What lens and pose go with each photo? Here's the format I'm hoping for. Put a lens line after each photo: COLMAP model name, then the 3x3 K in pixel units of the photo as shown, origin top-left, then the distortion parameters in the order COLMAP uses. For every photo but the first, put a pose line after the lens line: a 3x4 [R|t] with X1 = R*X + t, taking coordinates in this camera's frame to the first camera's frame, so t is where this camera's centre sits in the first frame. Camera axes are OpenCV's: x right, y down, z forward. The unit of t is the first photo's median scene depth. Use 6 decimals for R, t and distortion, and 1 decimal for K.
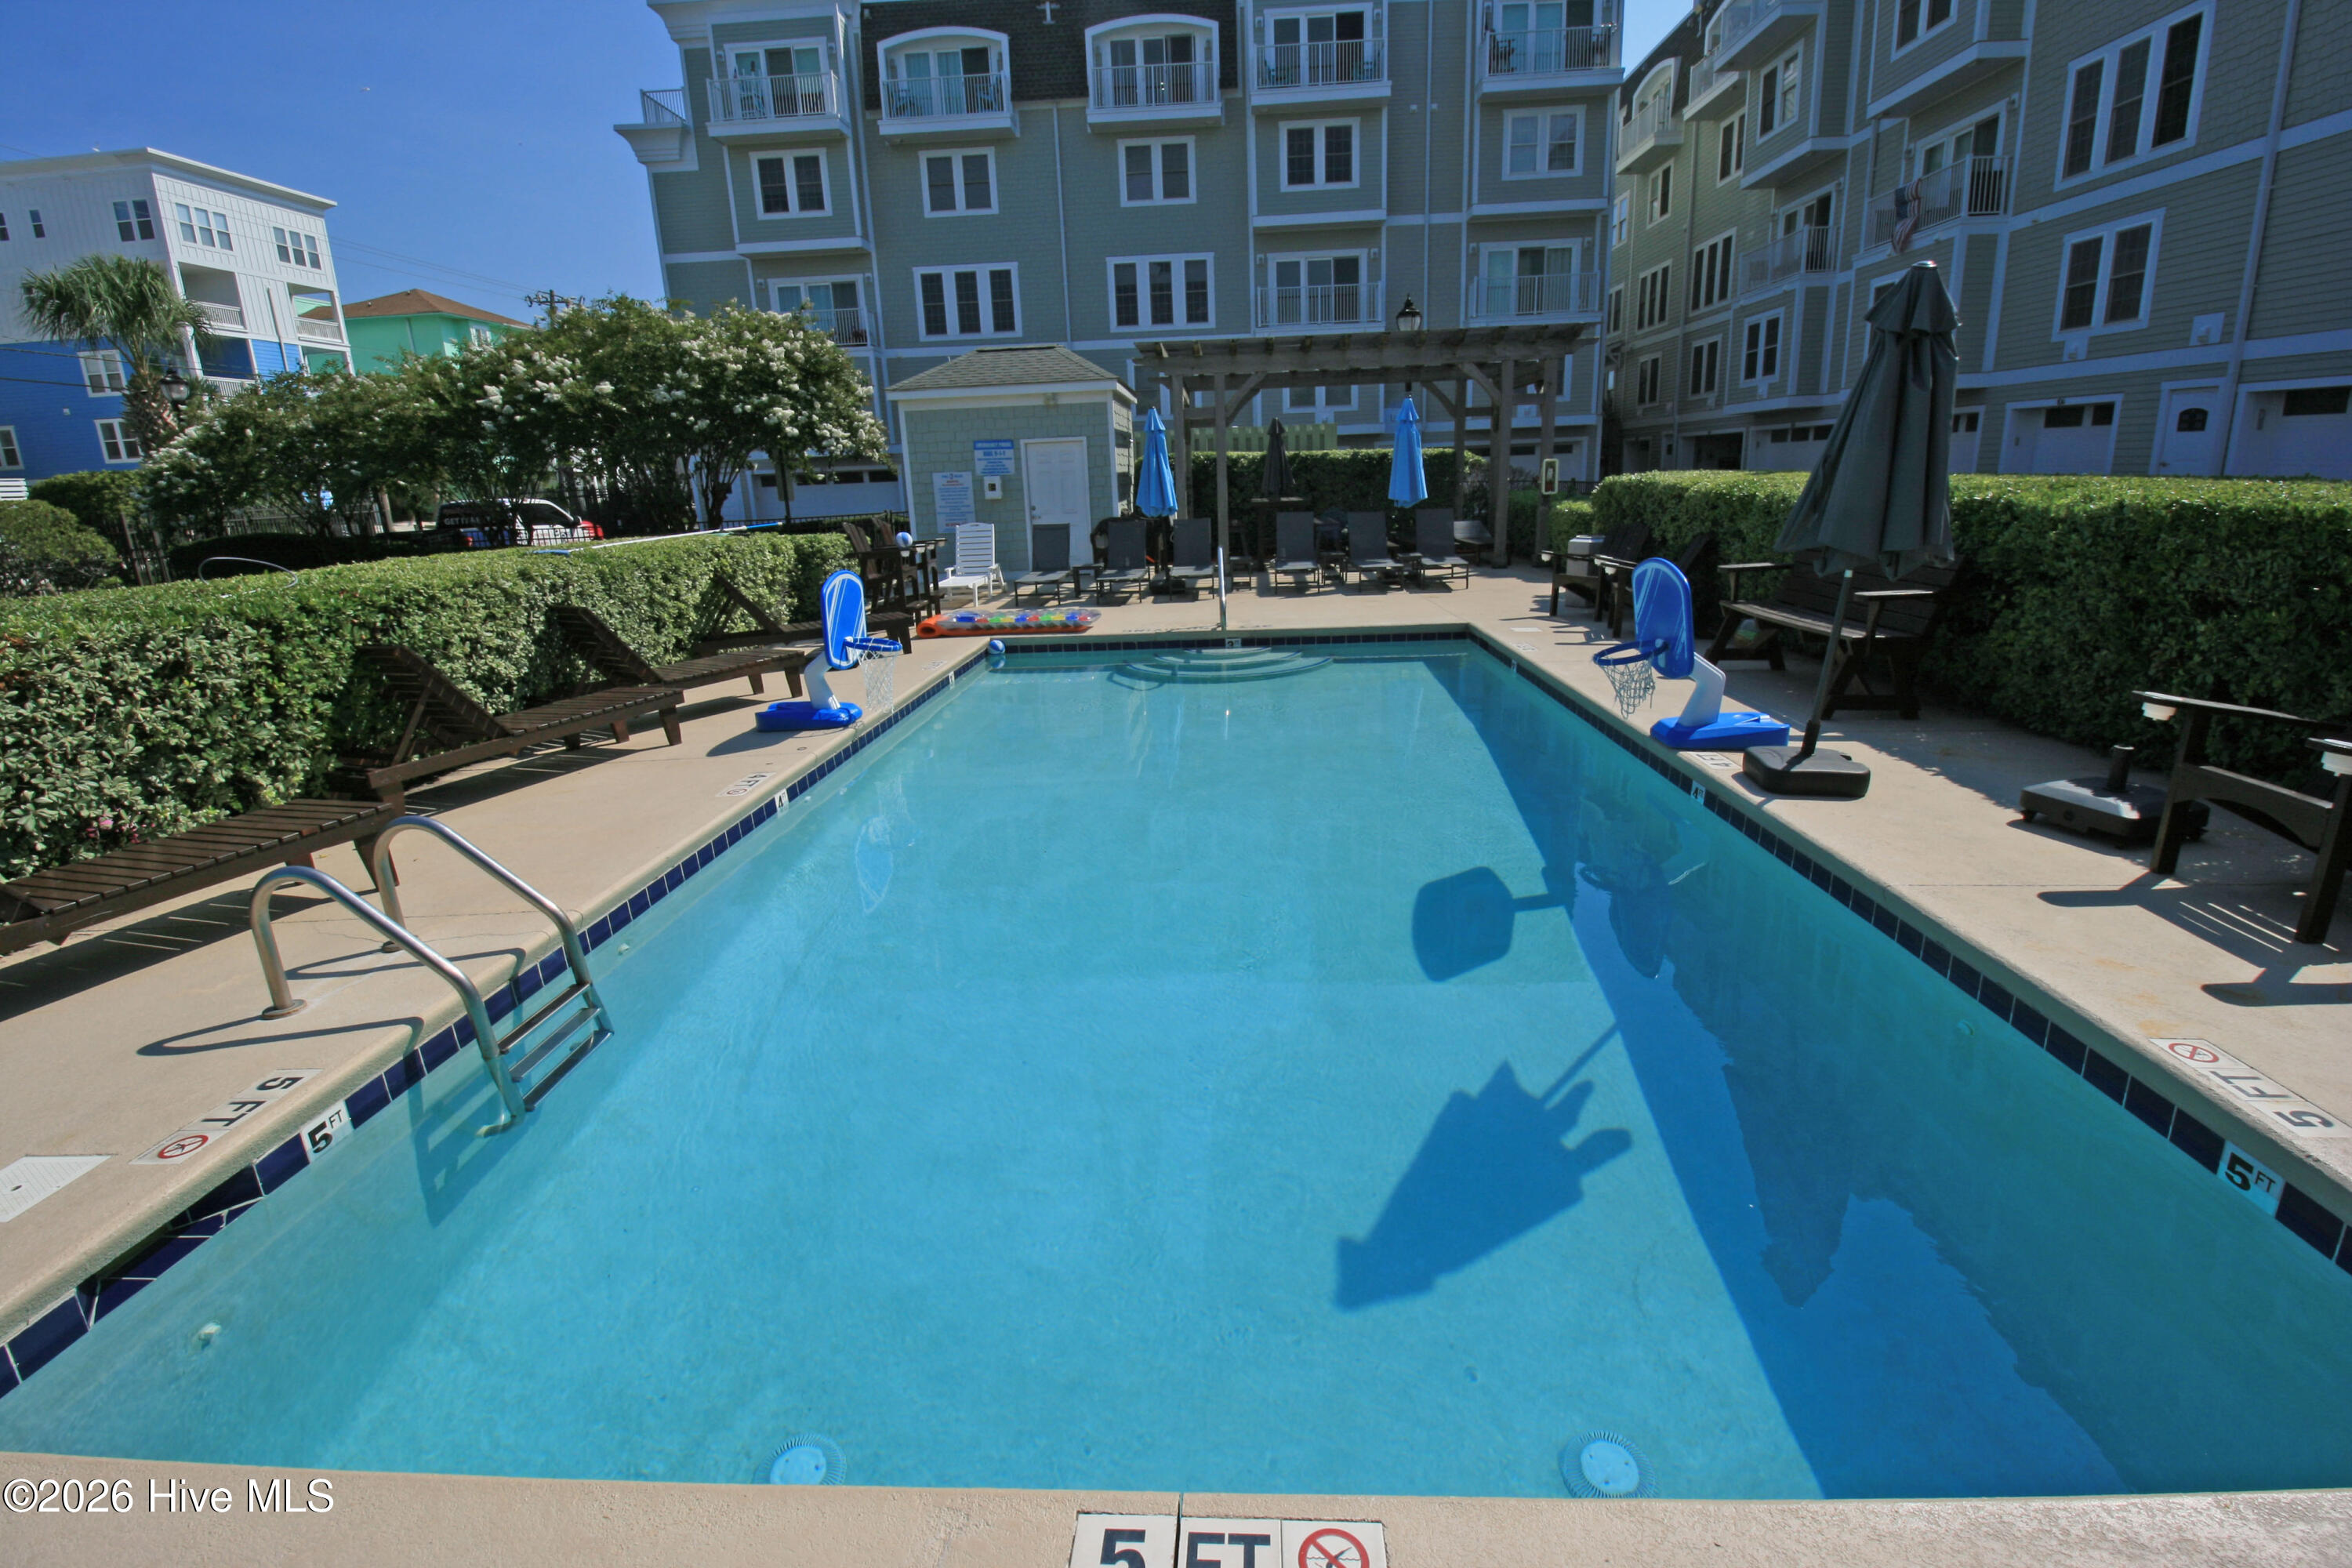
lens RADIAL K [[1098.3, 0, 1181.5], [0, 1098.3, 757.3], [0, 0, 1]] dist [0.001712, -0.013489]
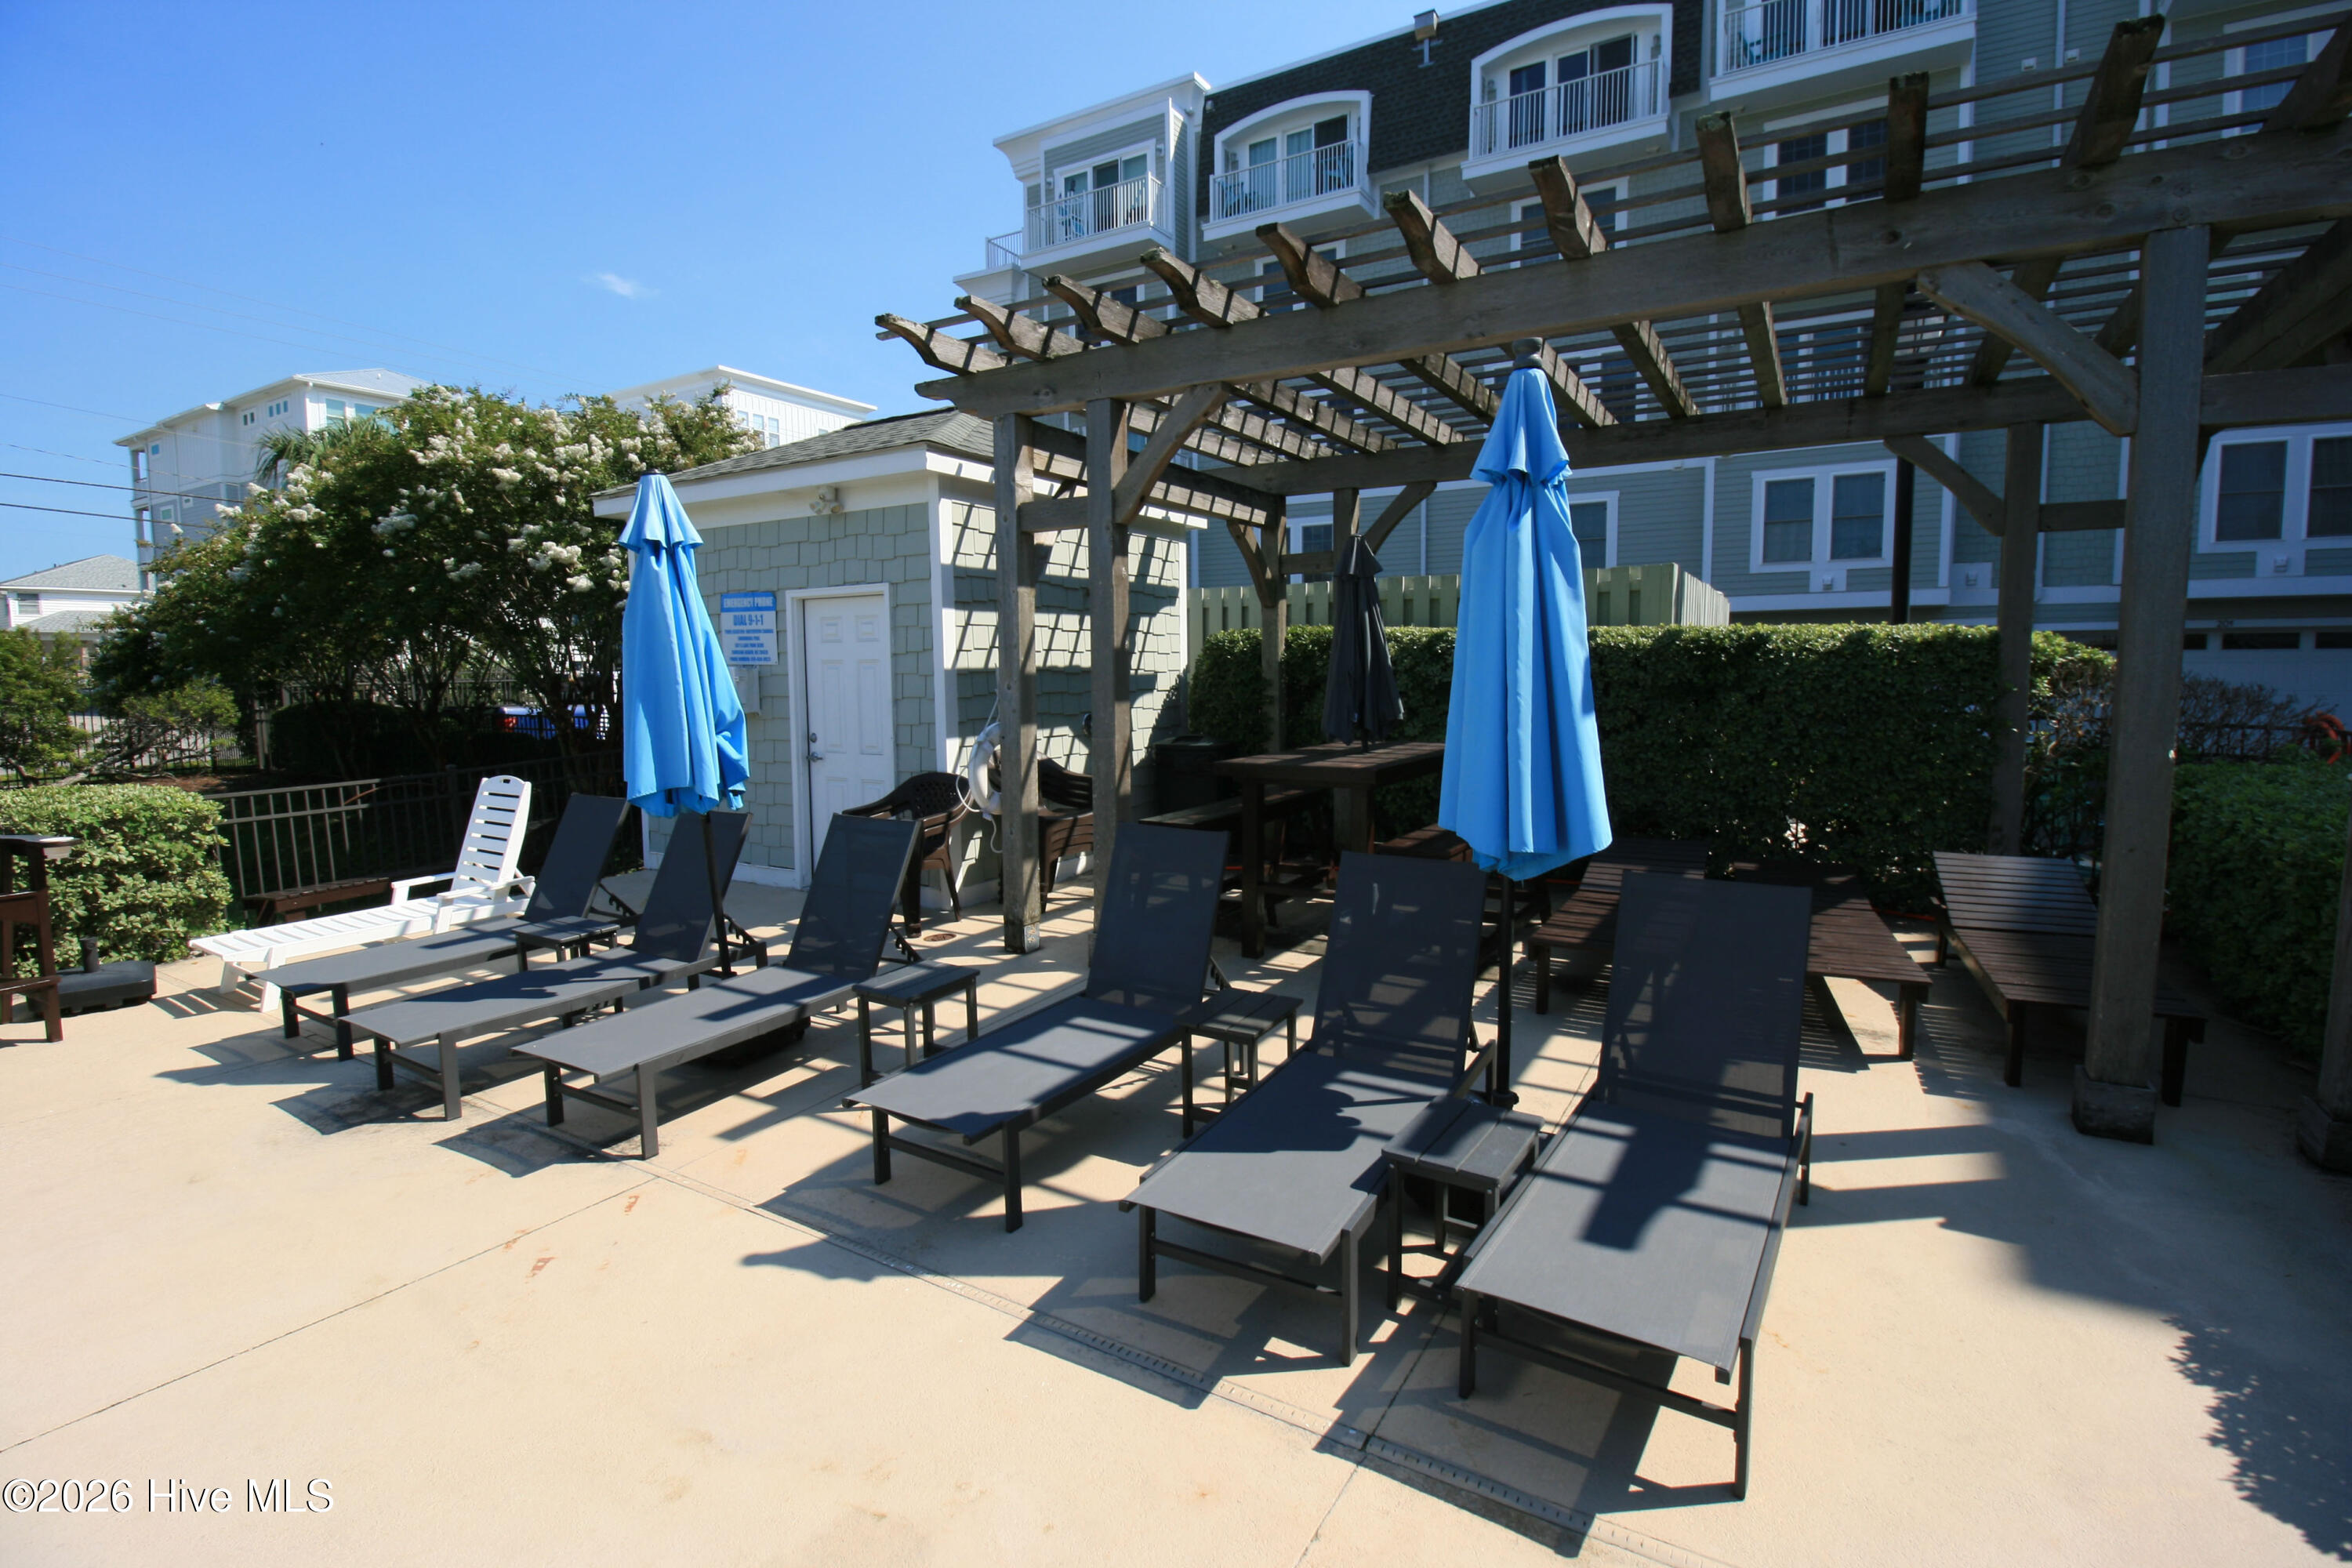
lens RADIAL K [[1098.3, 0, 1181.5], [0, 1098.3, 757.3], [0, 0, 1]] dist [0.001712, -0.013489]
pose [[0.878633, 0.068575, -0.472547, 0.115047], [-0.142341, 0.982255, -0.122121, -0.100088], [0.455788, 0.174563, 0.872803, 0.365153]]
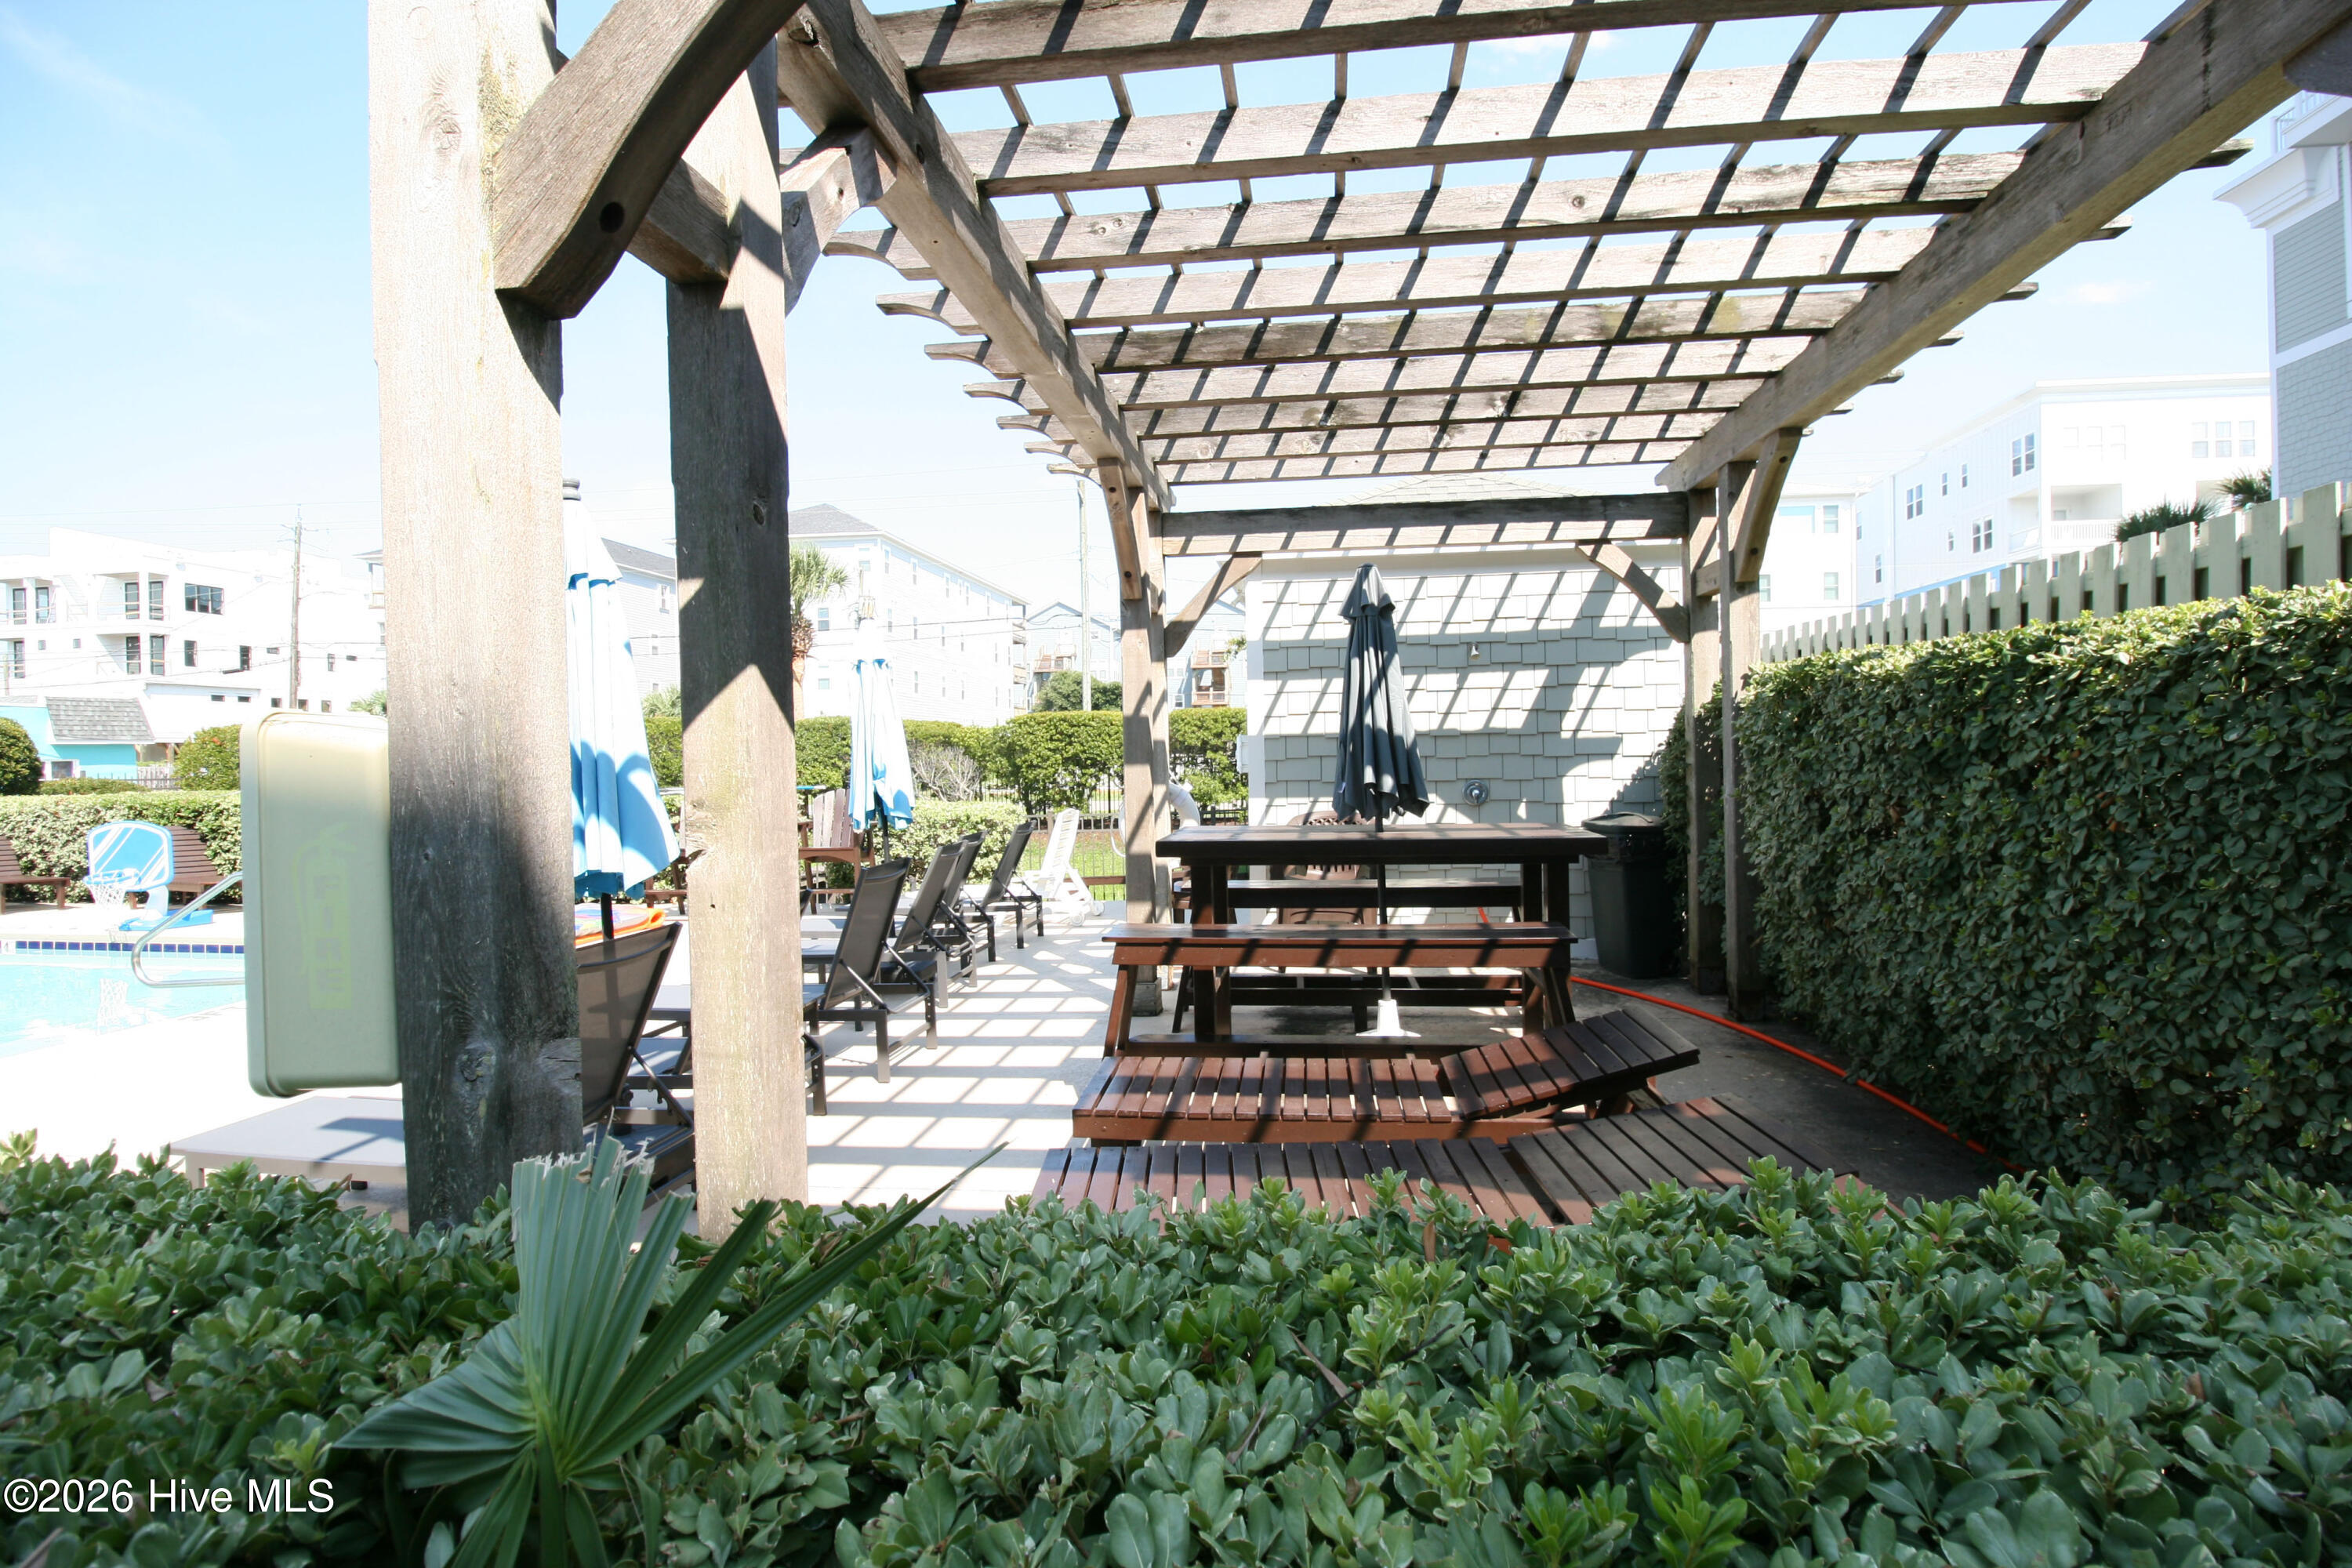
lens RADIAL K [[1098.3, 0, 1181.5], [0, 1098.3, 757.3], [0, 0, 1]] dist [0.001712, -0.013489]
pose [[-0.089890, 0.042439, -0.995047, 0.209729], [-0.228428, 0.971580, 0.062074, -0.143634], [0.969402, 0.232876, -0.077641, 0.534986]]
